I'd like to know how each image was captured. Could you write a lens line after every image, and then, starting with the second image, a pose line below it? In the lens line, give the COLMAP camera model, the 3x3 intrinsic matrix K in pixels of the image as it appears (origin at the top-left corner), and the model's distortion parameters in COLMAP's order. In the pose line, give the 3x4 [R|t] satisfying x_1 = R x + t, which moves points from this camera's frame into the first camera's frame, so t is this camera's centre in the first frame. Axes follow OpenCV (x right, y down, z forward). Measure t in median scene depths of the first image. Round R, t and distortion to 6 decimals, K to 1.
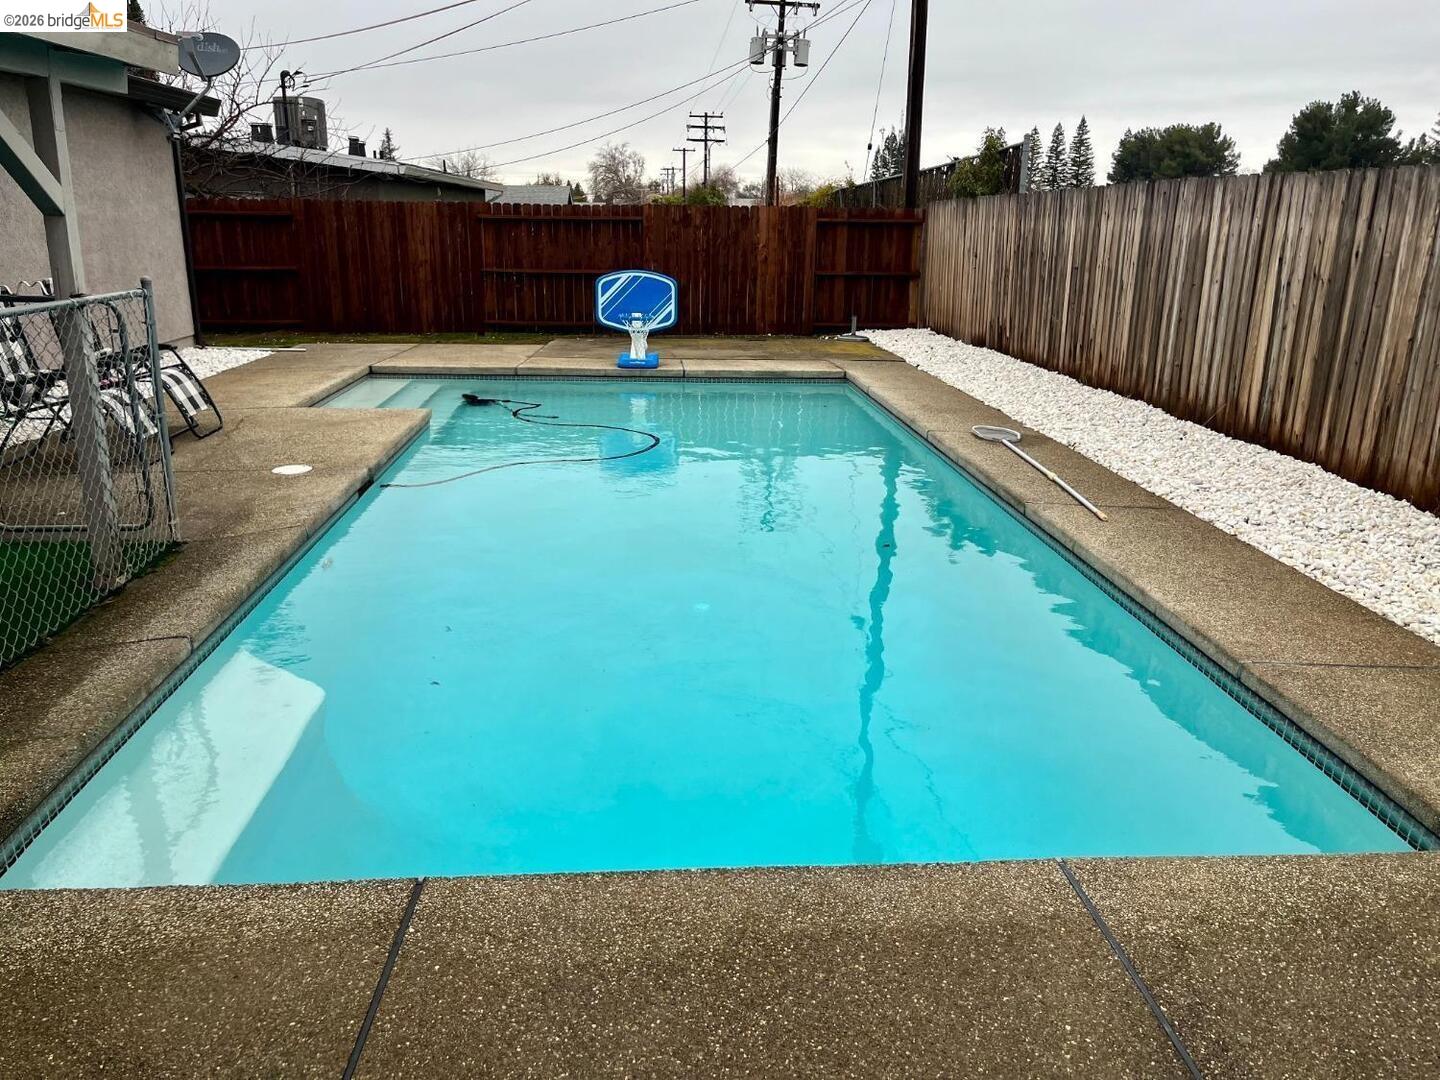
lens RADIAL K [[1077.3, 0, 722.2], [0, 1077.3, 536.6], [0, 0, 1]] dist [0.005945, -0.055707]
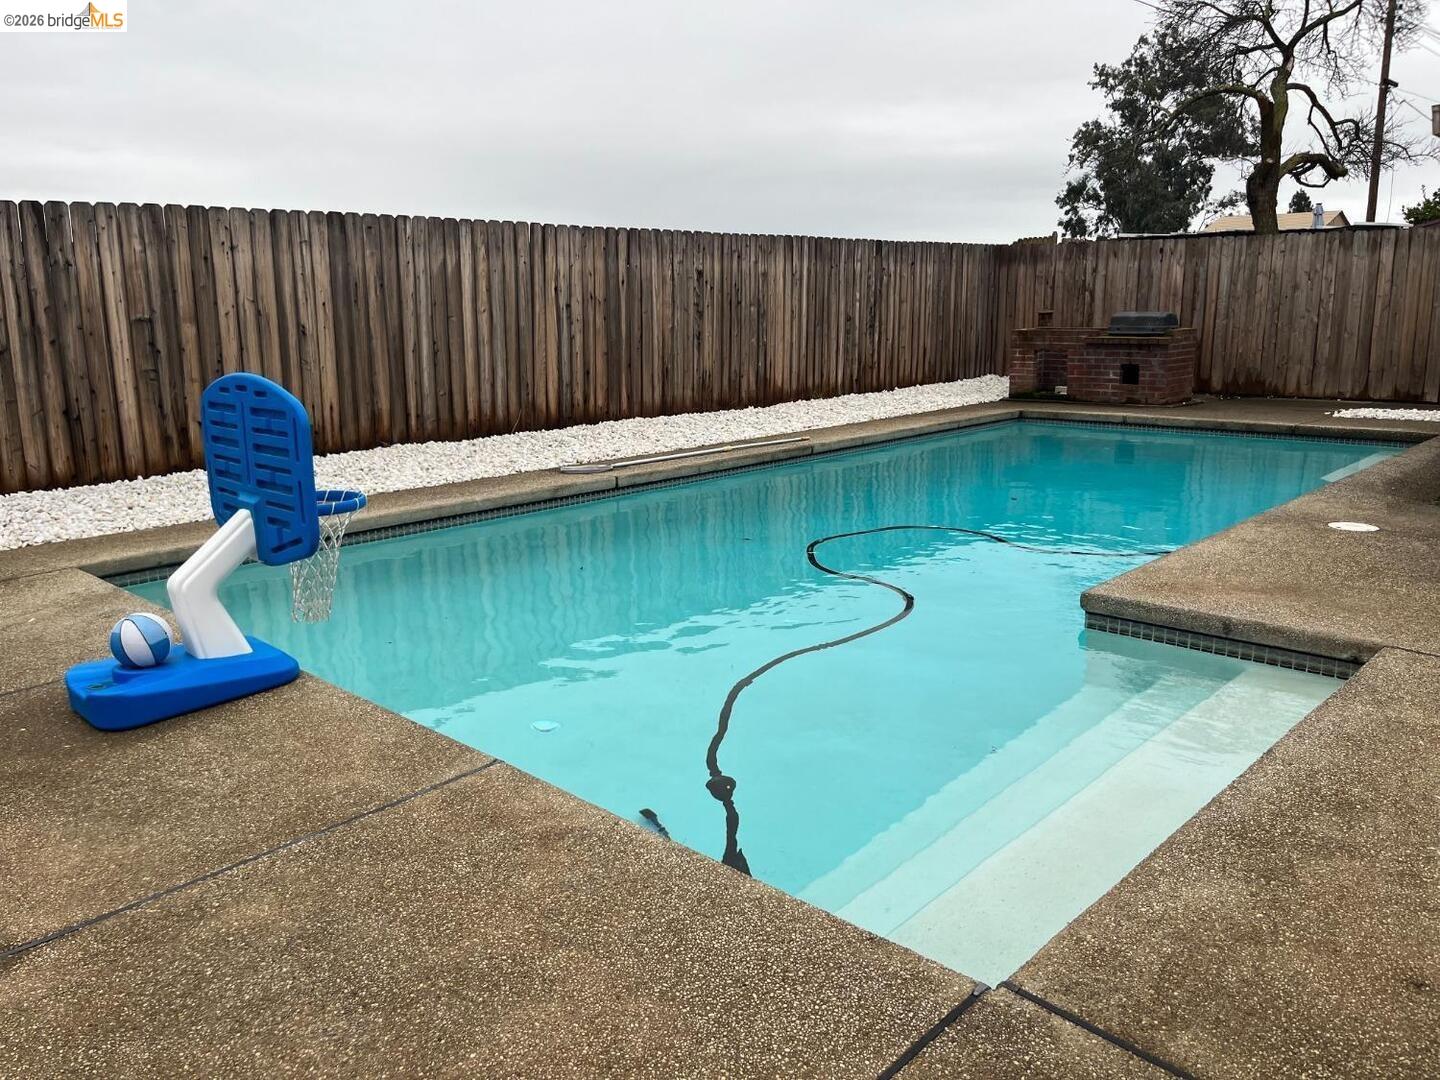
lens RADIAL K [[1077.3, 0, 723.4], [0, 1077.3, 537.9], [0, 0, 1]] dist [0.005945, -0.055707]
pose [[-0.663941, -0.171032, 0.727963, -0.673935], [0.208696, 0.892432, 0.400015, -0.491307], [-0.718072, 0.417509, -0.556829, 1.789162]]
